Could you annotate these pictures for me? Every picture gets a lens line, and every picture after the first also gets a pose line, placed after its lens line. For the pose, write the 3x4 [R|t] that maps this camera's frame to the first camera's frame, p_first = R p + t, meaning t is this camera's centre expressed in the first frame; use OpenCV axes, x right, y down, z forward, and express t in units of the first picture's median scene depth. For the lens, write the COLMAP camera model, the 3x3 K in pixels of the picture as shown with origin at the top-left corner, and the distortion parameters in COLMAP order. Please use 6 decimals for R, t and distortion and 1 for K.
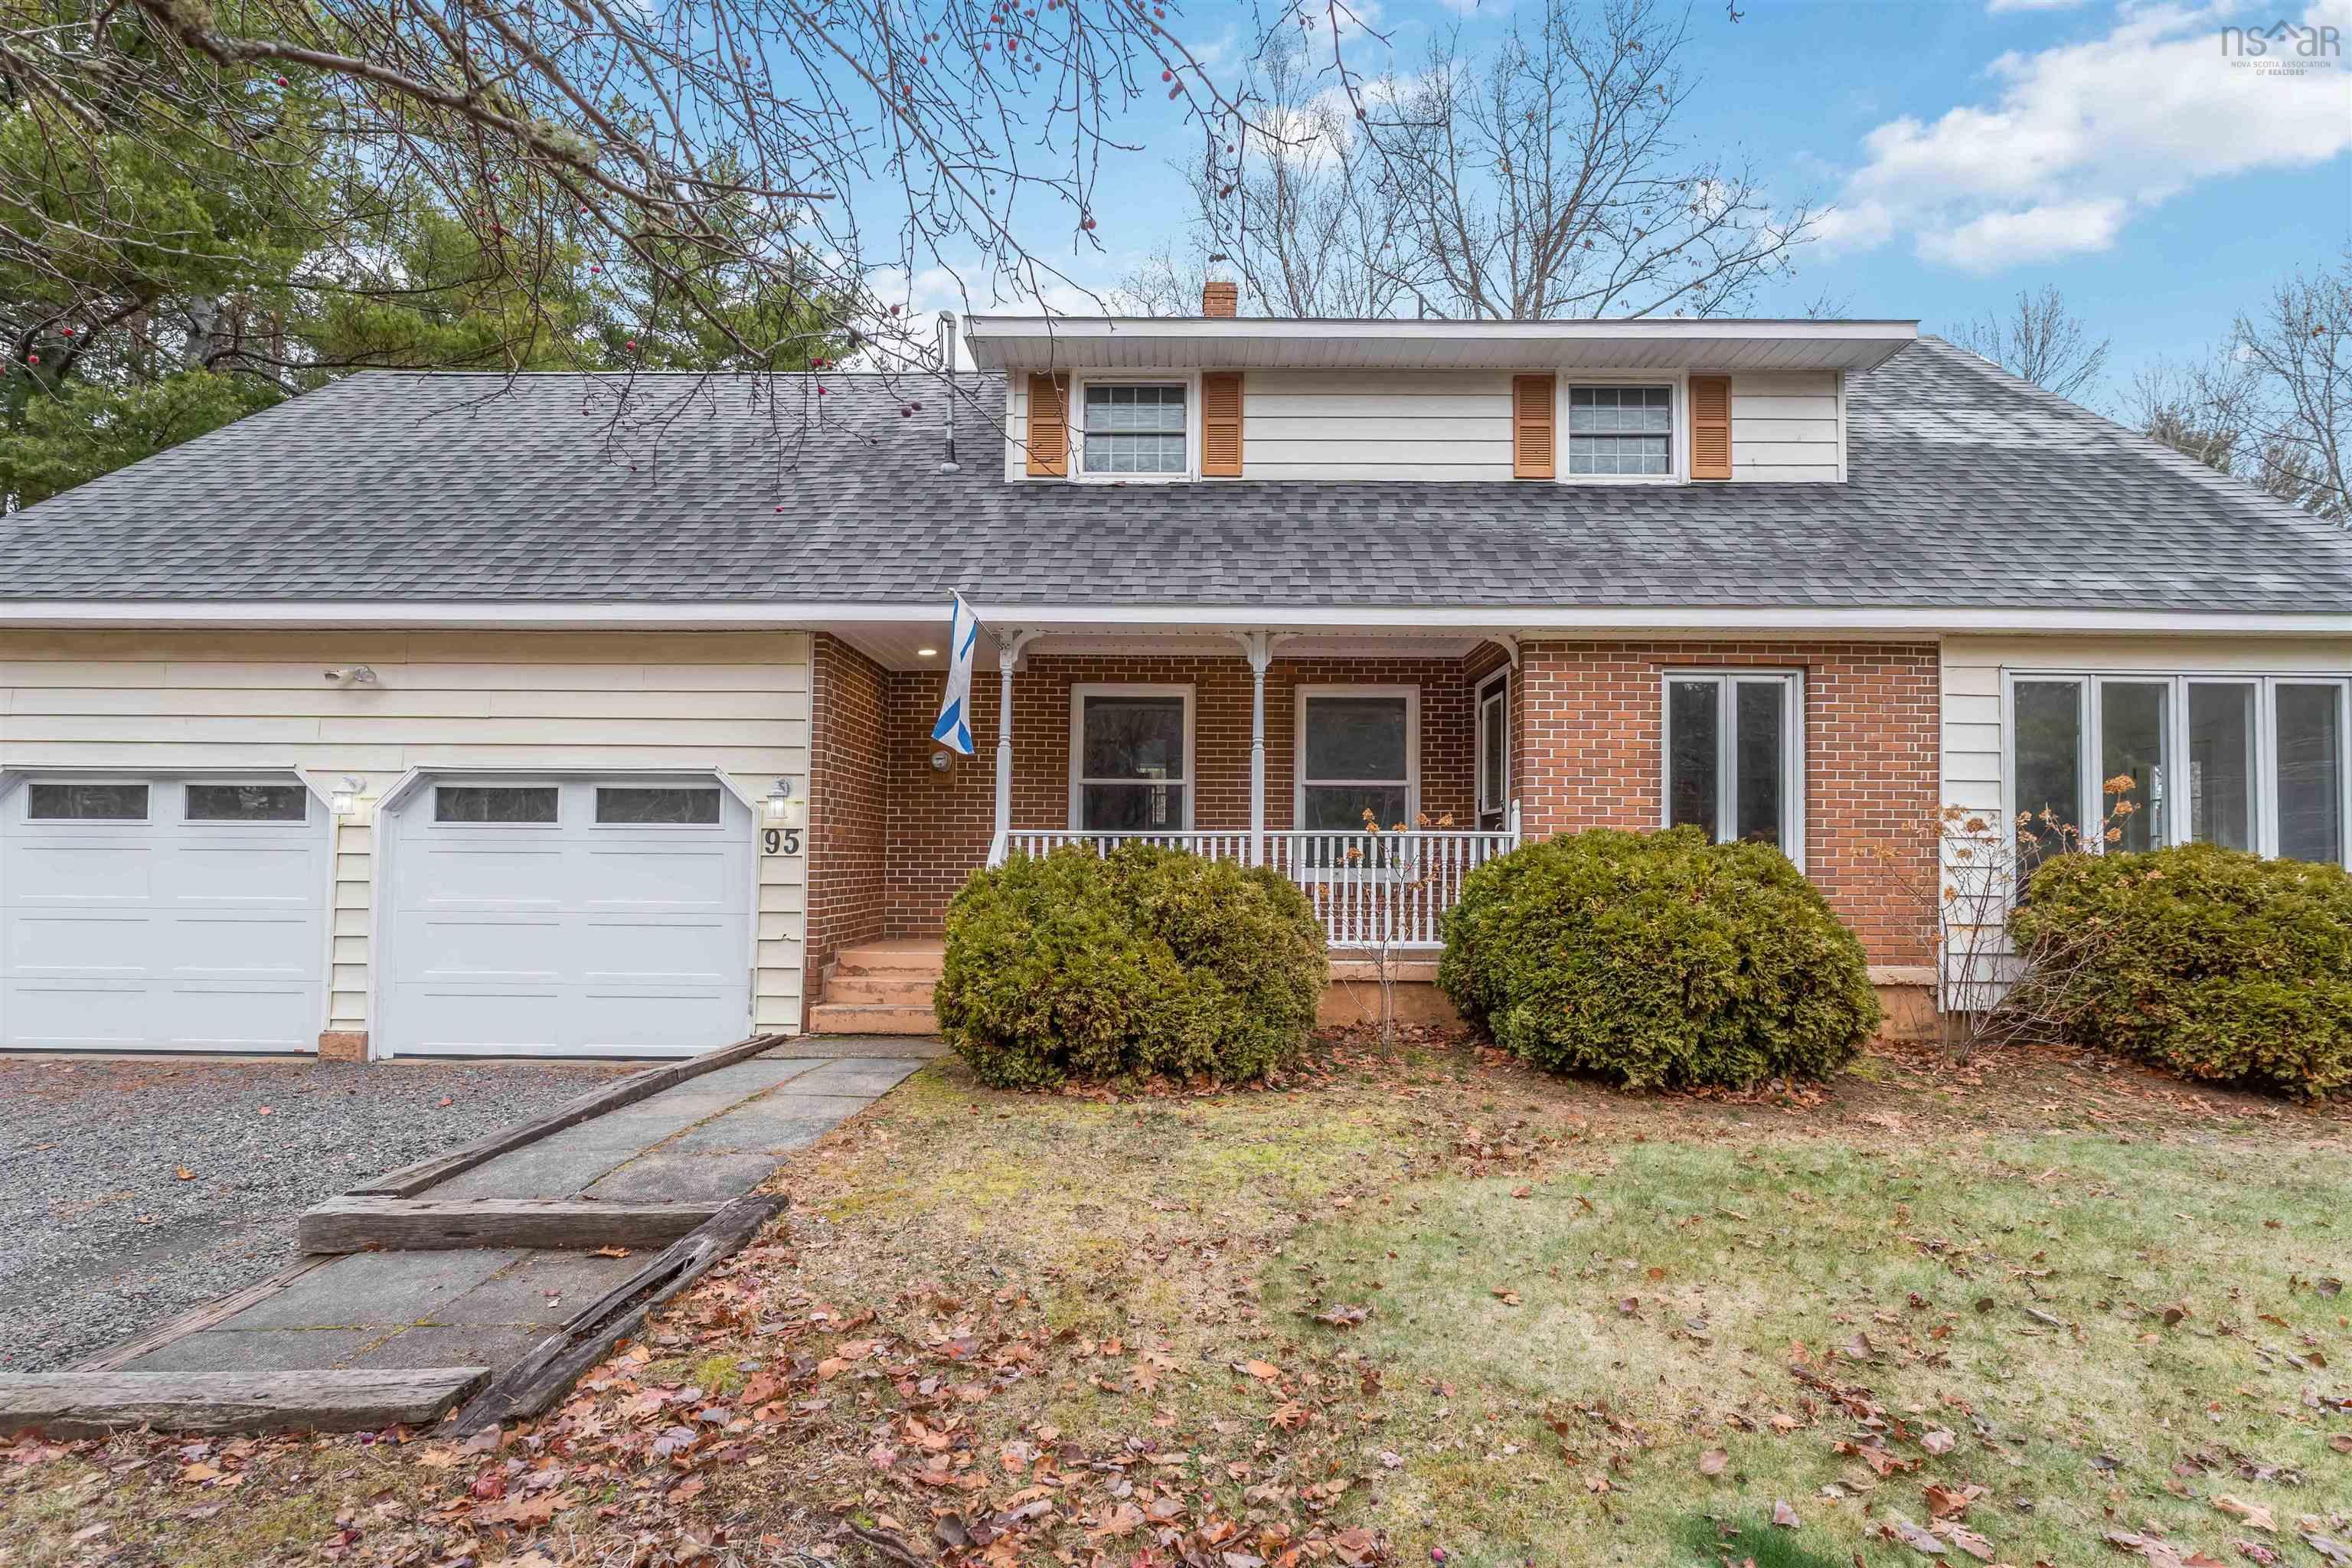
lens RADIAL K [[1065.6, 0, 1194.0], [0, 1065.6, 847.3], [0, 0, 1]] dist [-0.008860, 0.000316]
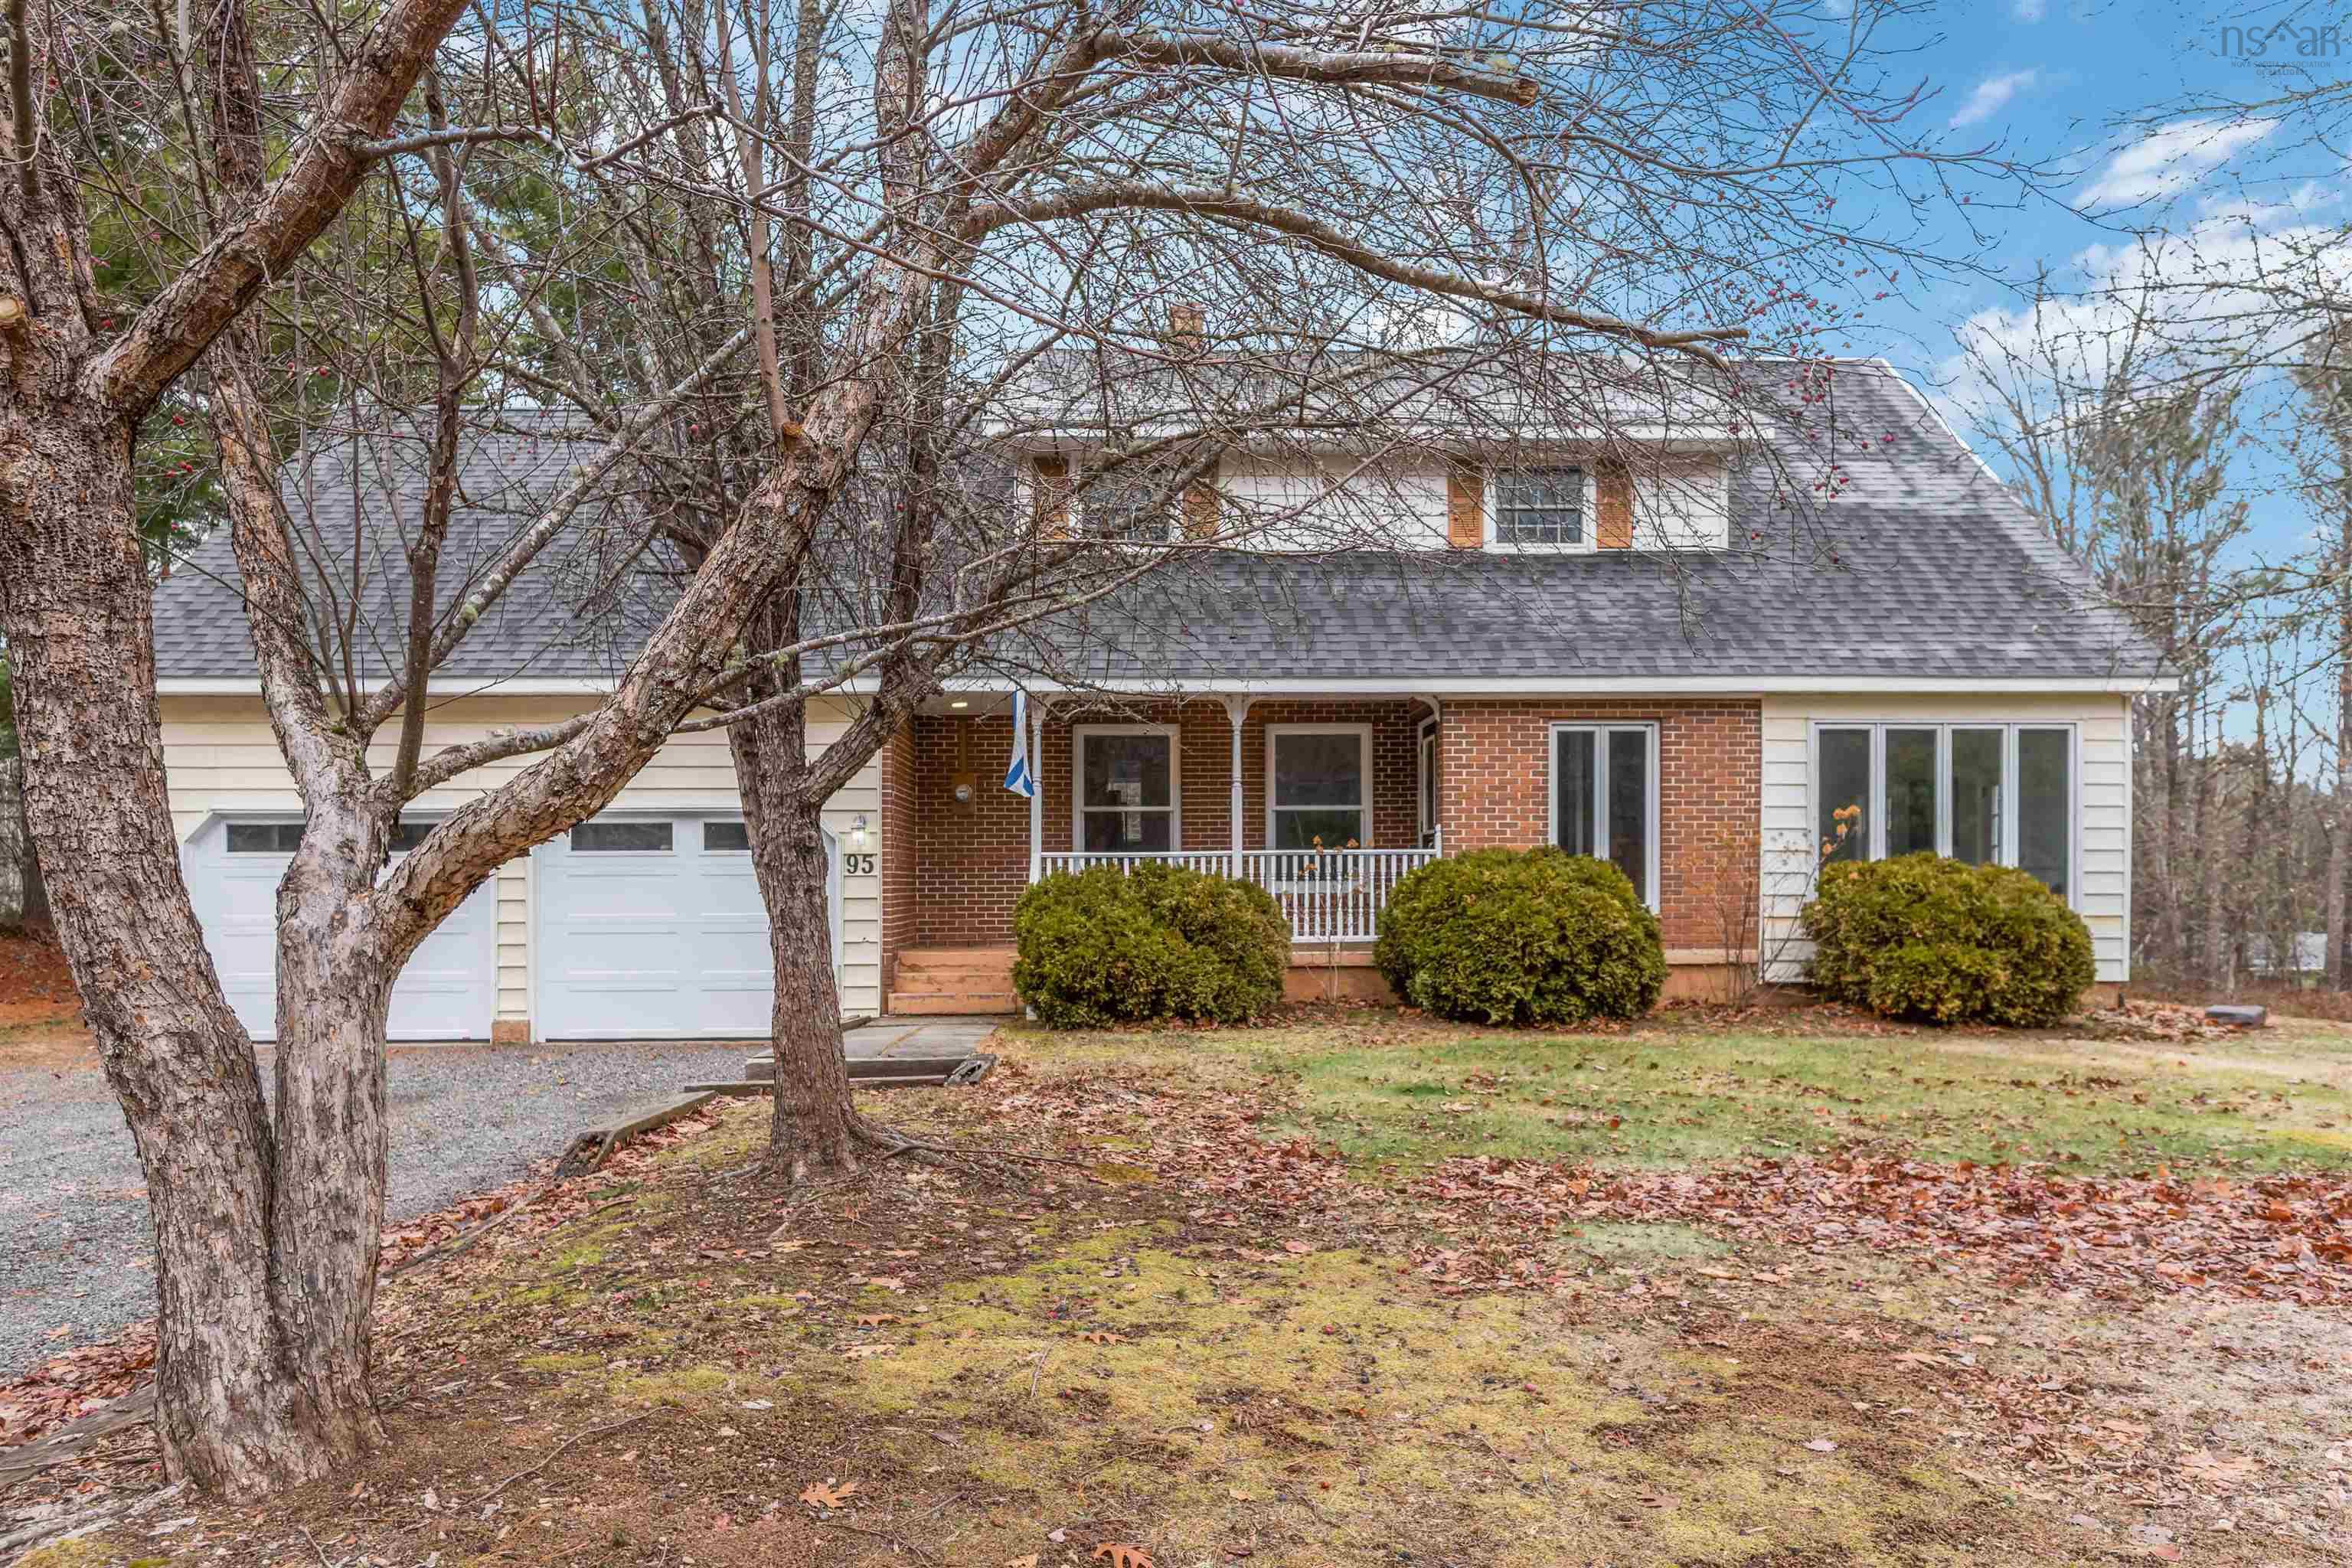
lens RADIAL K [[1505.2, 0, 1188.1], [0, 1505.2, 953.3], [0, 0, 1]] dist [-0.005099, 0.000162]
pose [[0.999046, -0.014468, 0.041213, -0.074814], [0.012091, 0.998281, 0.057352, 0.002307], [-0.041972, -0.056799, 0.997503, -0.798041]]
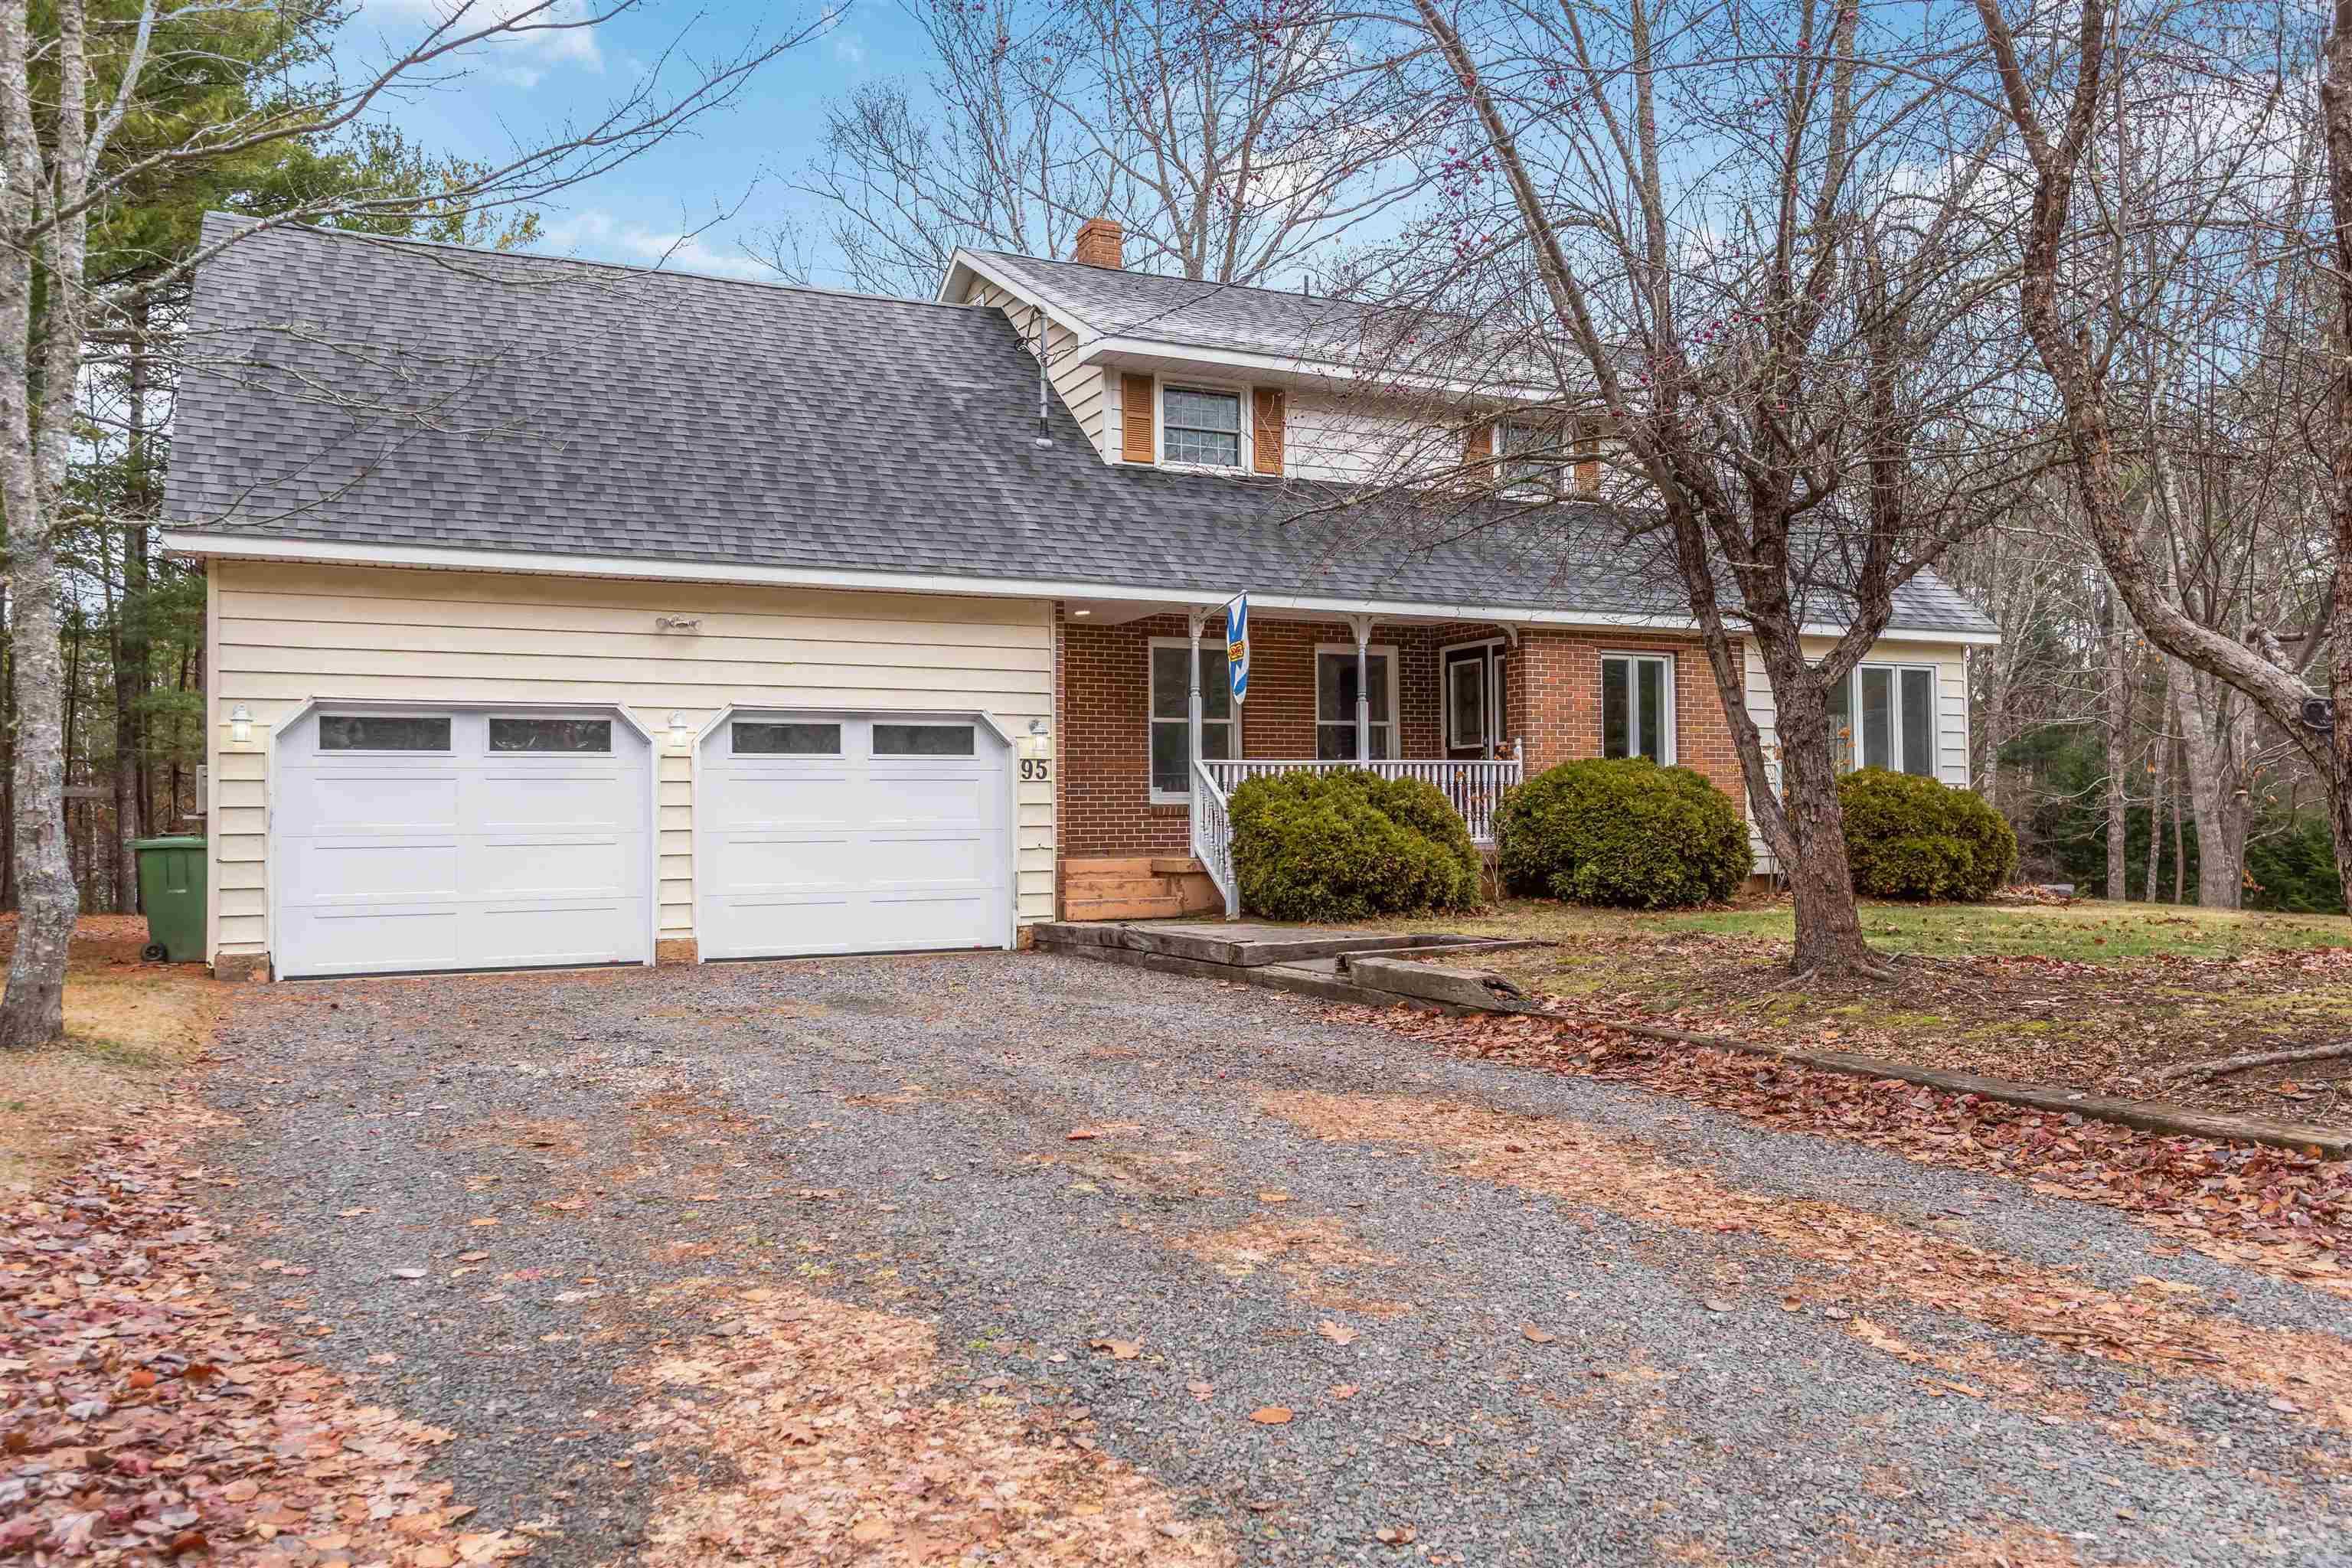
lens RADIAL K [[1760.0, 0, 1189.9], [0, 1760.0, 791.0], [0, 0, 1]] dist [-0.001034, 0.001940]
pose [[0.895371, -0.008763, 0.445235, -1.140568], [0.011311, 0.999931, -0.003066, 0.028225], [-0.445177, 0.007782, 0.895409, -0.918747]]
